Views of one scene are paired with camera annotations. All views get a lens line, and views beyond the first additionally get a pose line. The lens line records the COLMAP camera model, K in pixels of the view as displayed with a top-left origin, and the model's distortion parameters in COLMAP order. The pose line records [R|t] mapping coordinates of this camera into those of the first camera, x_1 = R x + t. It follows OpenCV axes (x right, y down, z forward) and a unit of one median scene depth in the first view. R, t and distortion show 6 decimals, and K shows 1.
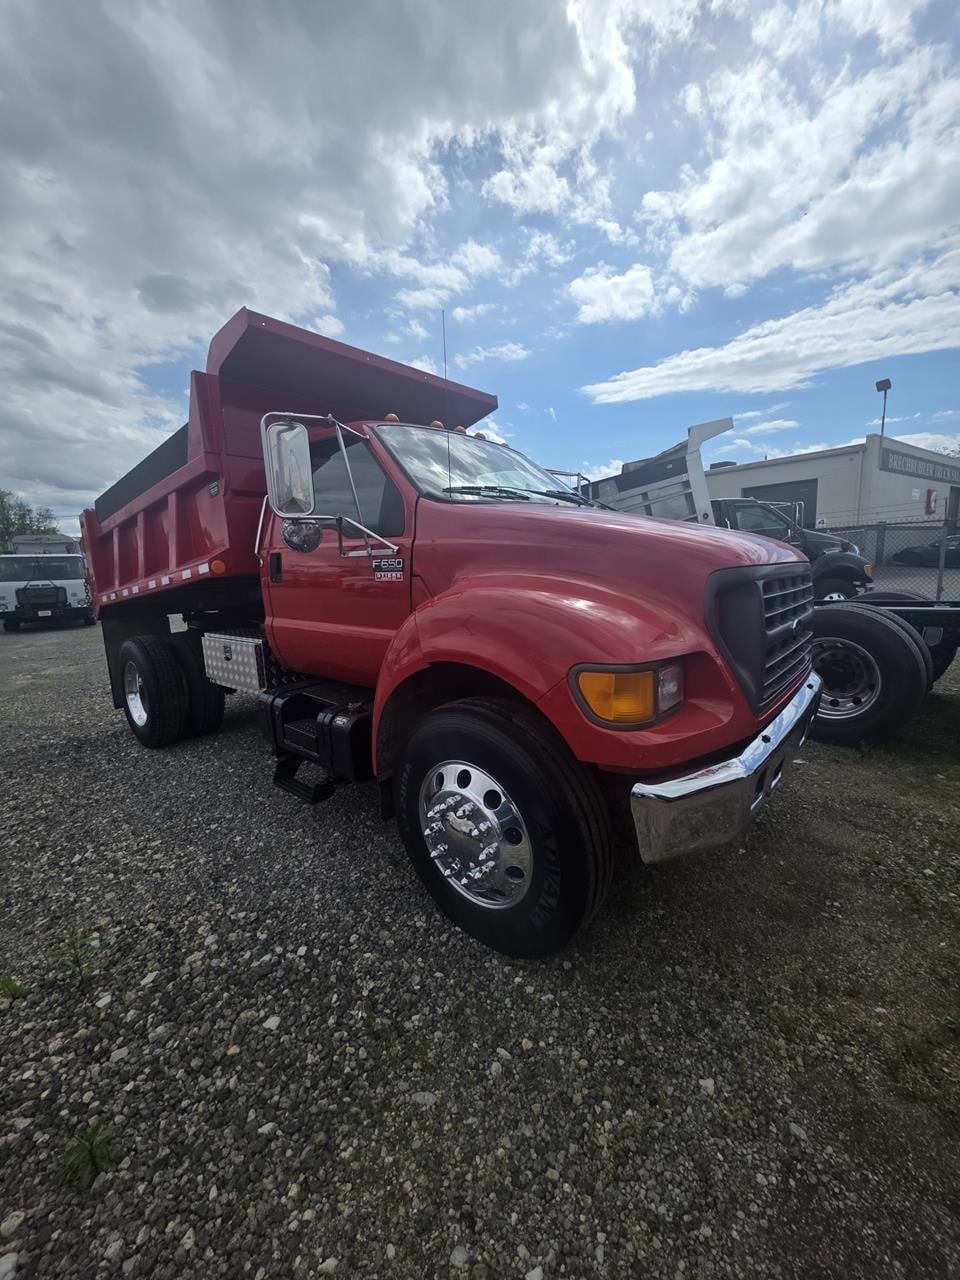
lens RADIAL K [[509.3, 0, 495.1], [0, 509.3, 634.5], [0, 0, 1]] dist [-0.000477, -0.000462]
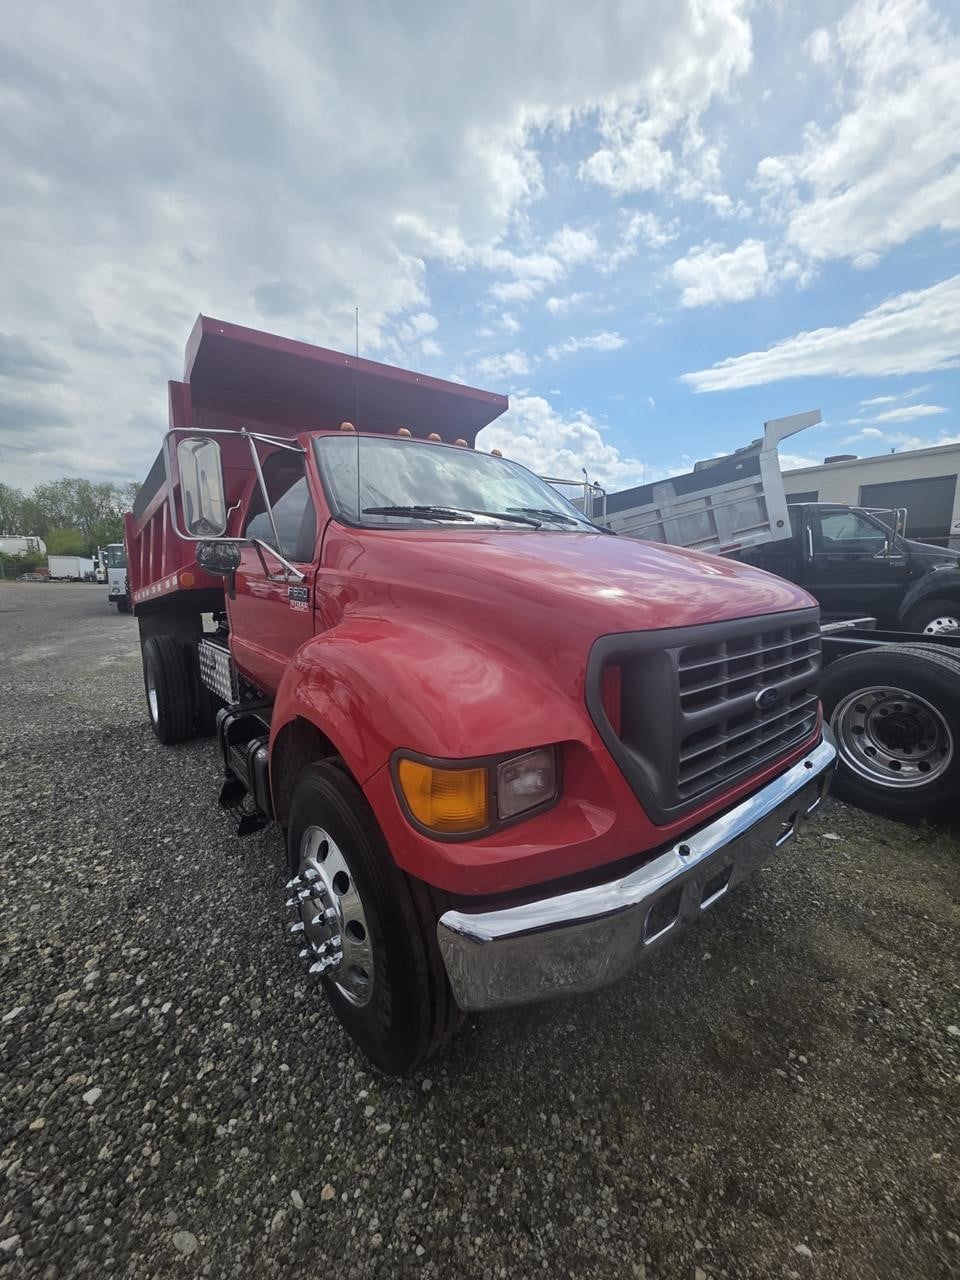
lens RADIAL K [[512.1, 0, 501.1], [0, 512.1, 632.8], [0, 0, 1]] dist [-0.001744, 0.000492]
pose [[0.984481, 0.053364, -0.167182, 0.097994], [-0.051853, 0.998565, 0.013396, -0.031381], [0.167657, -0.004520, 0.985835, 0.050607]]
